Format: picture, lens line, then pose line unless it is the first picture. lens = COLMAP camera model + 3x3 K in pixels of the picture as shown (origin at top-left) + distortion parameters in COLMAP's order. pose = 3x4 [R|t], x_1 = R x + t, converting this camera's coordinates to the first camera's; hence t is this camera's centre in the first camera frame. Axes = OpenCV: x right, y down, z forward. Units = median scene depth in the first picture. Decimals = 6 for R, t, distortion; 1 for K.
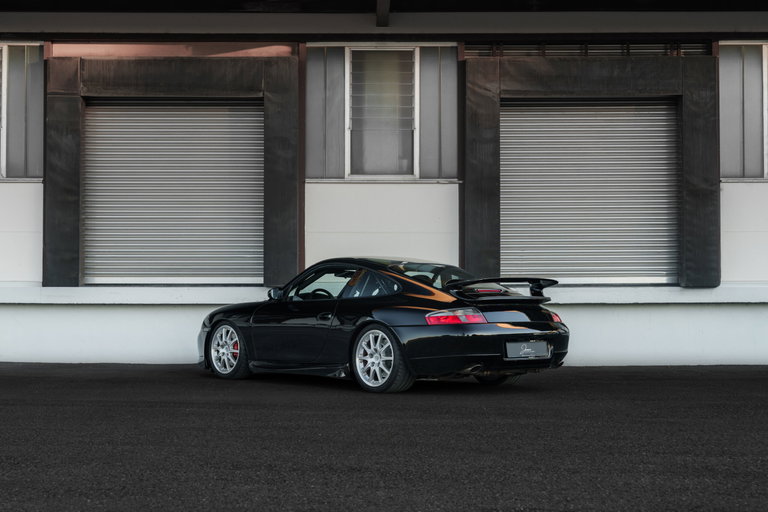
lens RADIAL K [[1072.8, 0, 382.5], [0, 1072.8, 252.5], [0, 0, 1]] dist [-0.004759, 0.000000]
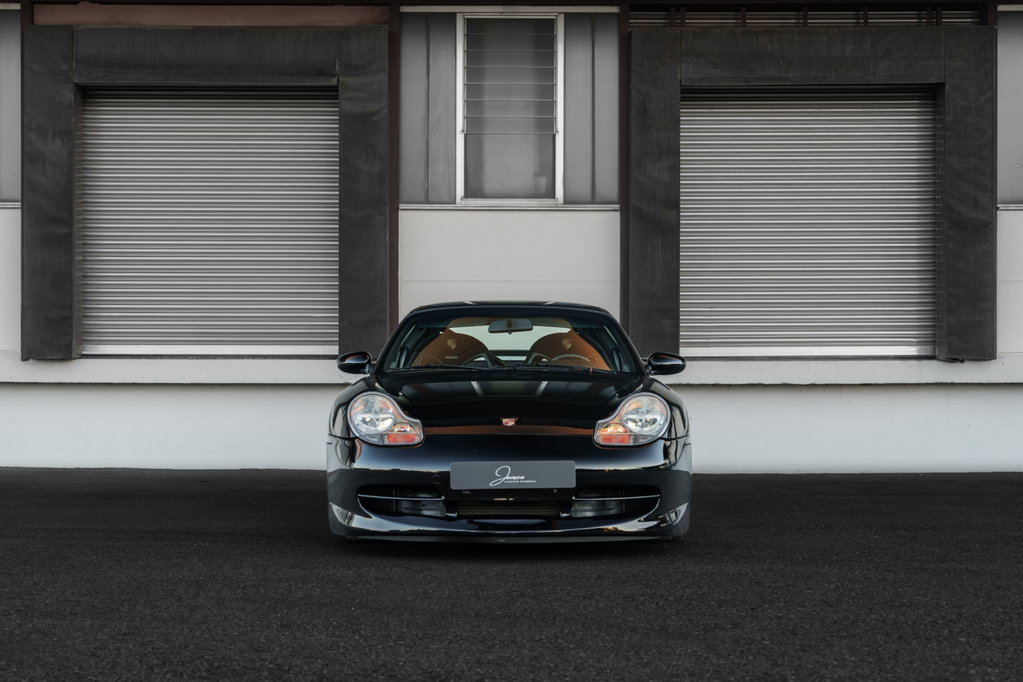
lens RADIAL K [[1227.0, 0, 528.2], [0, 1227.0, 359.3], [0, 0, 1]] dist [-0.009524, 0.000000]
pose [[0.999961, 0.001971, 0.008605, 0.005007], [-0.002276, 0.999362, 0.035635, 0.003337], [-0.008529, -0.035653, 0.999328, 0.203905]]
